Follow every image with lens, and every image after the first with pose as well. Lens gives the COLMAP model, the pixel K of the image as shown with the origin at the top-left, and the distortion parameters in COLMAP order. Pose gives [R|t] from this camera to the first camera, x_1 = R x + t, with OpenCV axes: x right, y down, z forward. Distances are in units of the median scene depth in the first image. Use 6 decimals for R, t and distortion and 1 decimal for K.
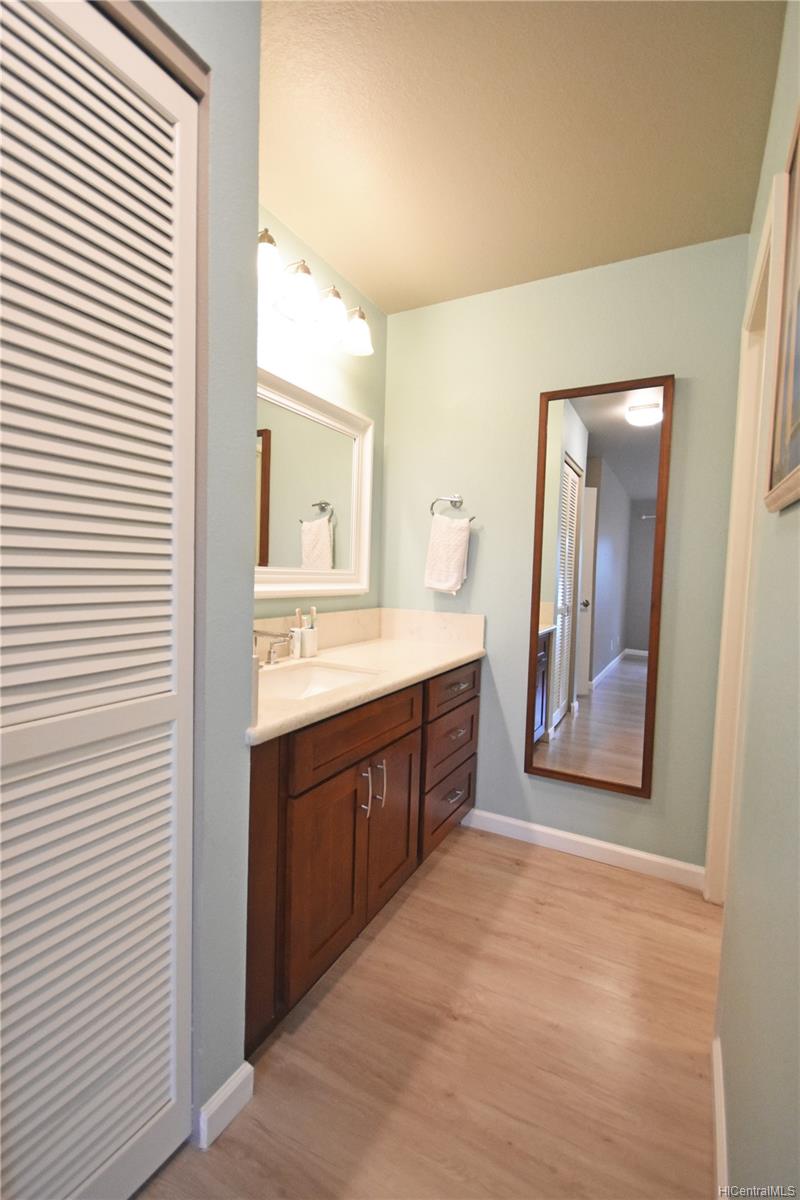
lens RADIAL K [[529.7, 0, 391.2], [0, 529.7, 605.7], [0, 0, 1]] dist [0.001692, -0.004988]
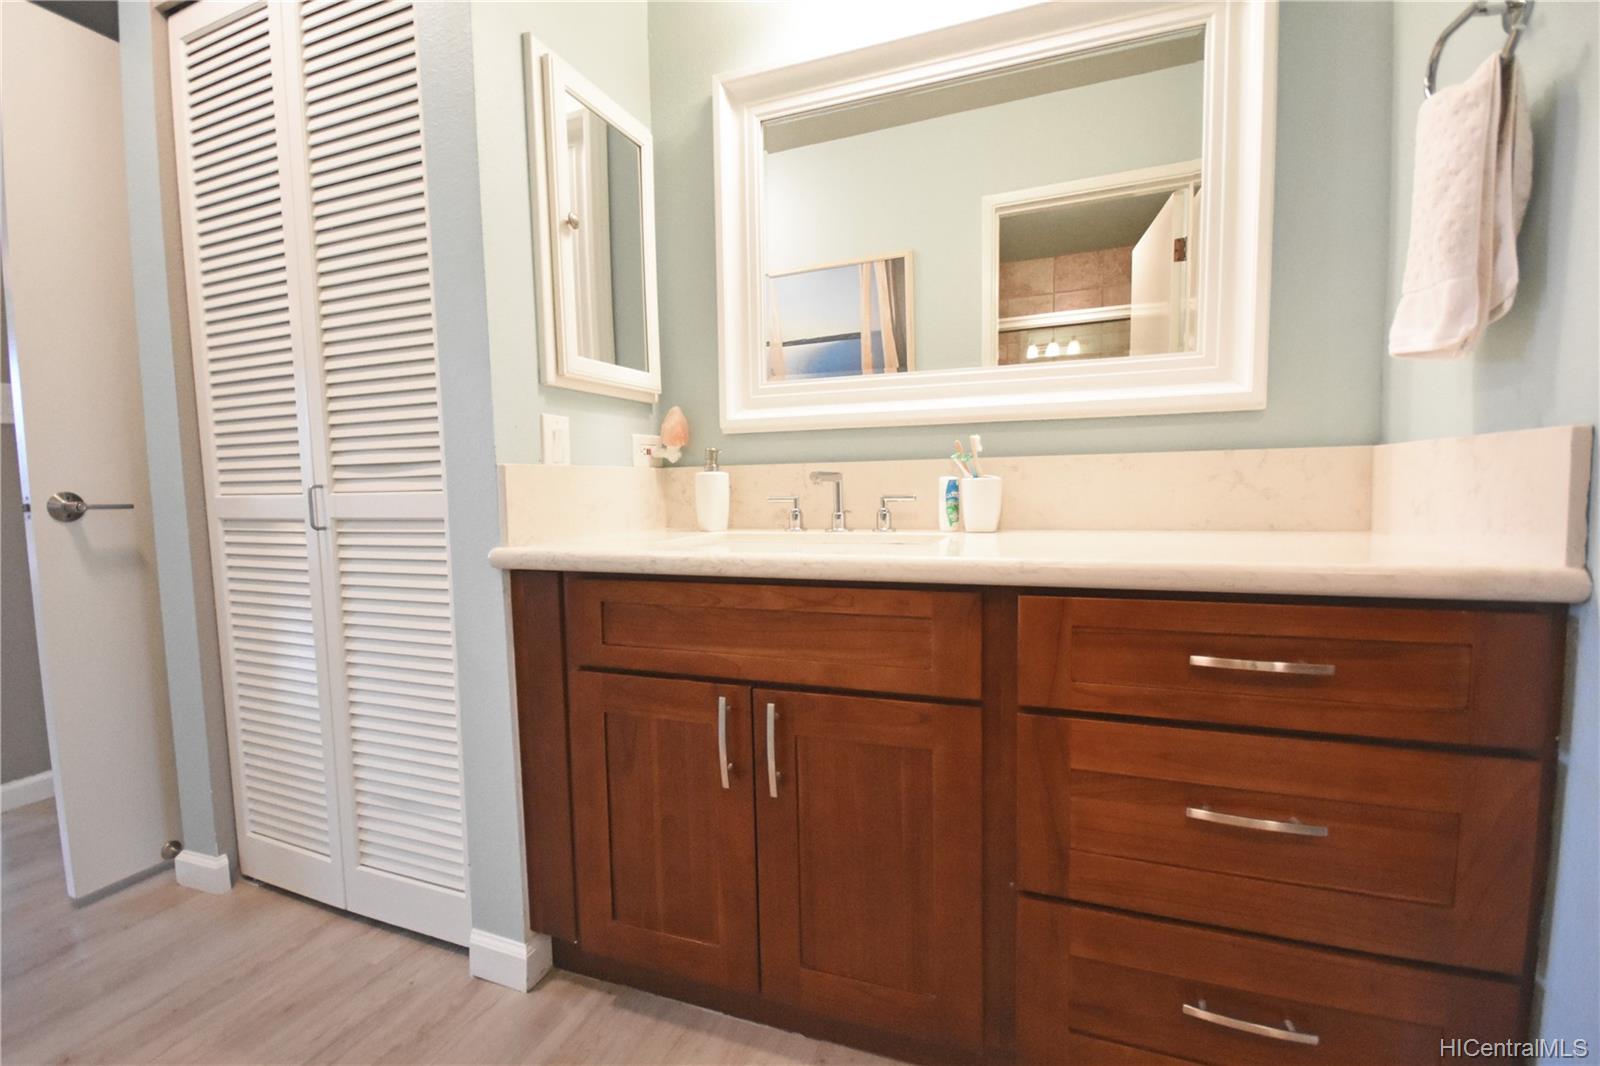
lens RADIAL K [[706.3, 0, 798.9], [0, 706.3, 531.6], [0, 0, 1]] dist [0.001692, -0.004988]
pose [[0.132409, 0.039901, -0.990392, 0.685000], [-0.041056, 0.998553, 0.034741, 0.105755], [0.990344, 0.036062, 0.133856, 0.971418]]
